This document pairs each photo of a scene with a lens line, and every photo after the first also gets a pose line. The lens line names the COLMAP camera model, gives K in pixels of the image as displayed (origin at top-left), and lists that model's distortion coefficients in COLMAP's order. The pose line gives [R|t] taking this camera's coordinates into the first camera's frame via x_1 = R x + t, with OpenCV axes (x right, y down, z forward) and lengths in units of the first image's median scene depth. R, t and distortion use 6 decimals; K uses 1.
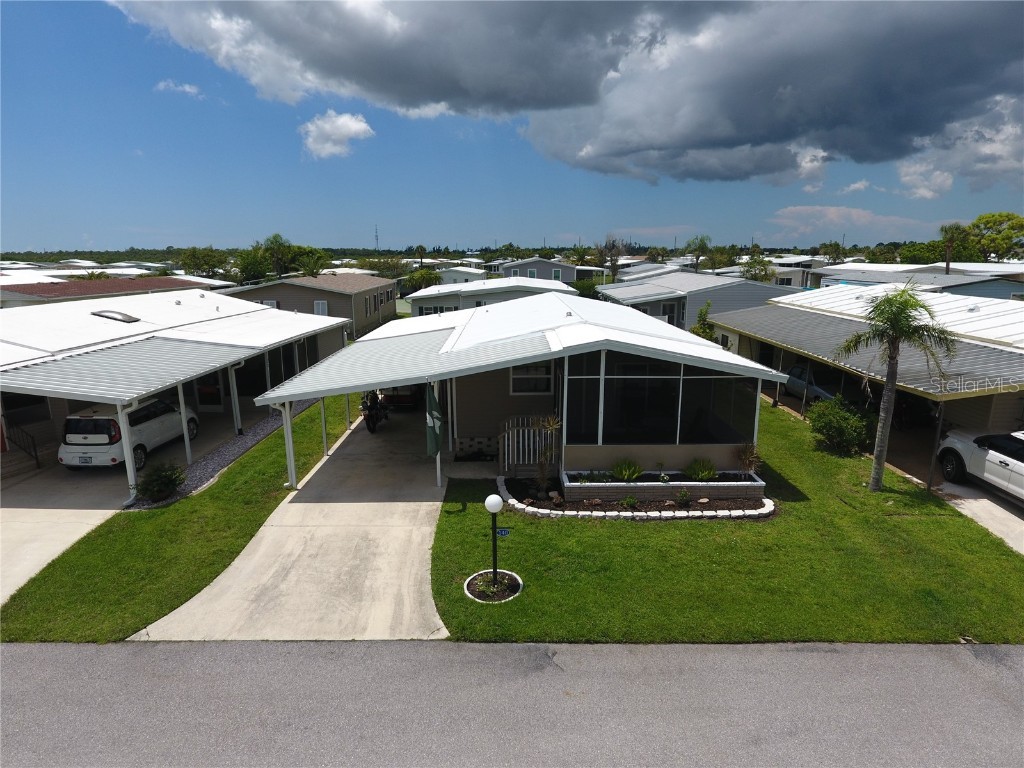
lens RADIAL K [[601.5, 0, 510.3], [0, 601.5, 387.3], [0, 0, 1]] dist [-0.004193, 0.000464]
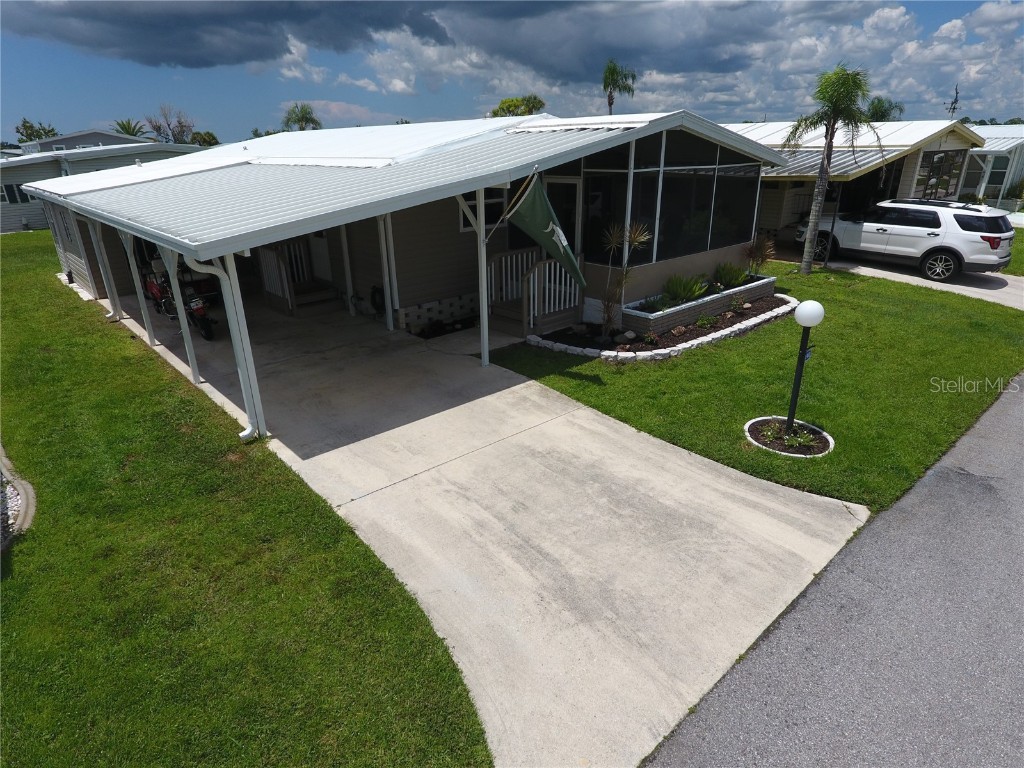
lens RADIAL K [[601.5, 0, 505.9], [0, 601.5, 390.4], [0, 0, 1]] dist [-0.004193, 0.000464]
pose [[0.748228, -0.256329, 0.611923, -0.519513], [0.154680, 0.964328, 0.214814, 0.057609], [-0.645158, -0.066078, 0.761187, 0.513123]]
